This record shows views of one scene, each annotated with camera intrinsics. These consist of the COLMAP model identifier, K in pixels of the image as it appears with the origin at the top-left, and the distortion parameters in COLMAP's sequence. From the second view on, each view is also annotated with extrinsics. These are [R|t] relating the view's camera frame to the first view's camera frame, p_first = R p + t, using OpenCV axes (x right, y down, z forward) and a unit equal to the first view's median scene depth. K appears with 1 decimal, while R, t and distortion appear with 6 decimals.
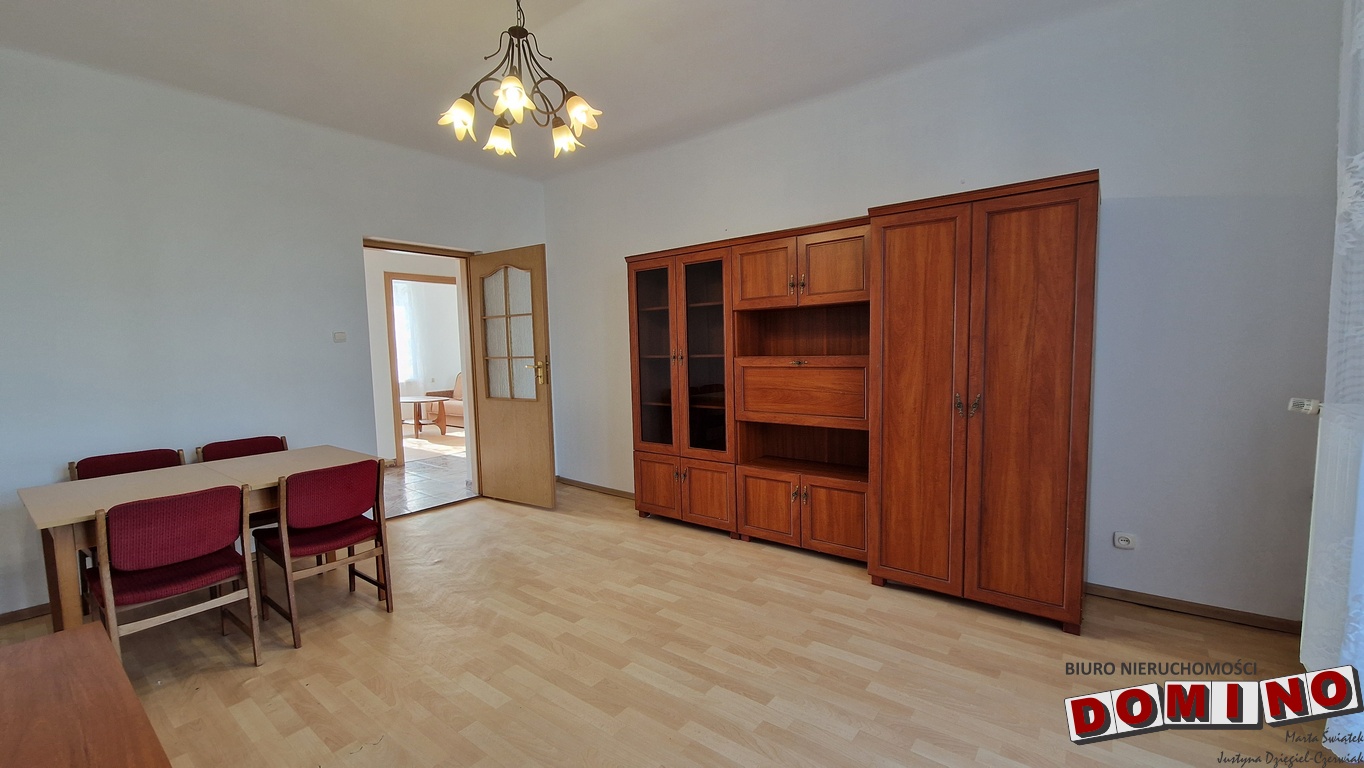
lens RADIAL K [[548.0, 0, 685.3], [0, 548.0, 390.1], [0, 0, 1]] dist [-0.000128, 0.000005]
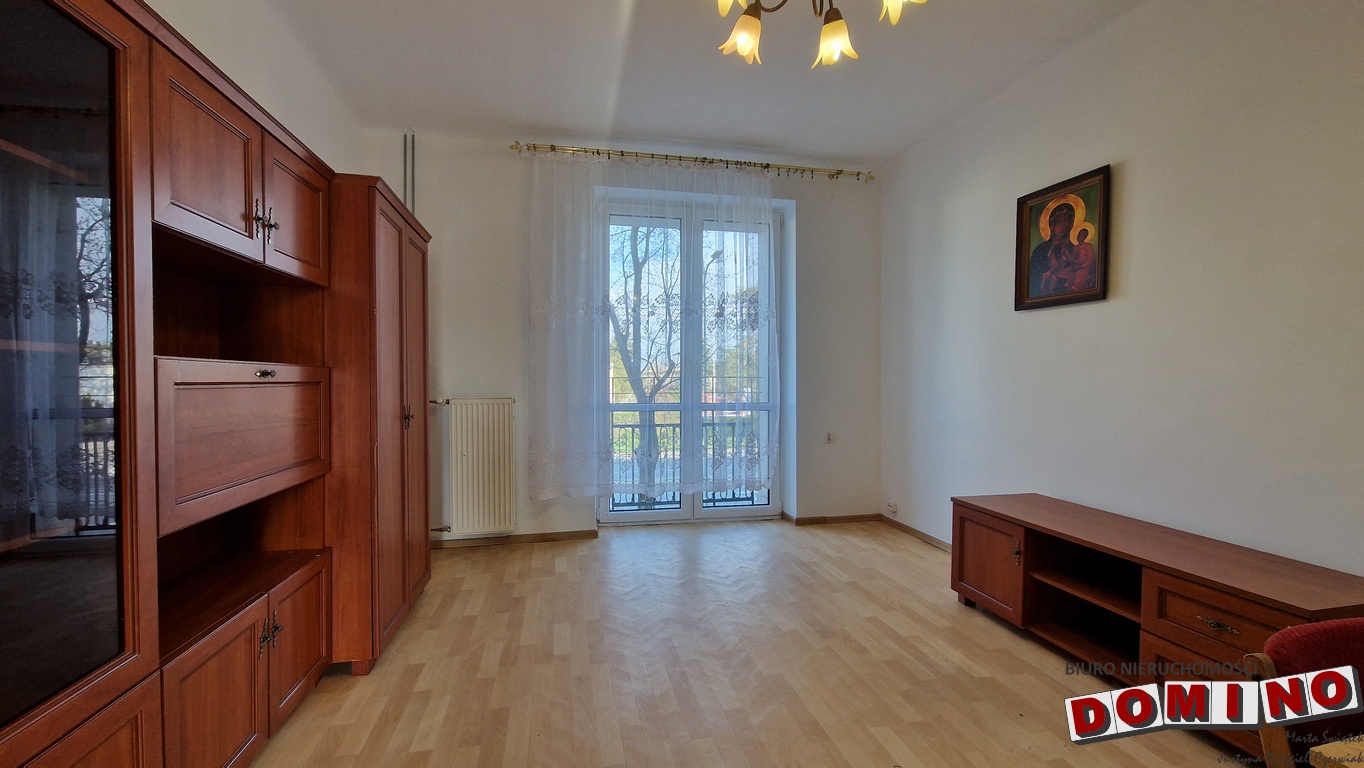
lens RADIAL K [[548.0, 0, 683.9], [0, 548.0, 382.5], [0, 0, 1]] dist [-0.000128, 0.000005]
pose [[-0.763234, 0.025497, 0.645619, -0.576476], [0.078428, 0.995488, 0.053402, -0.052101], [-0.641345, 0.091393, -0.761790, 1.552866]]
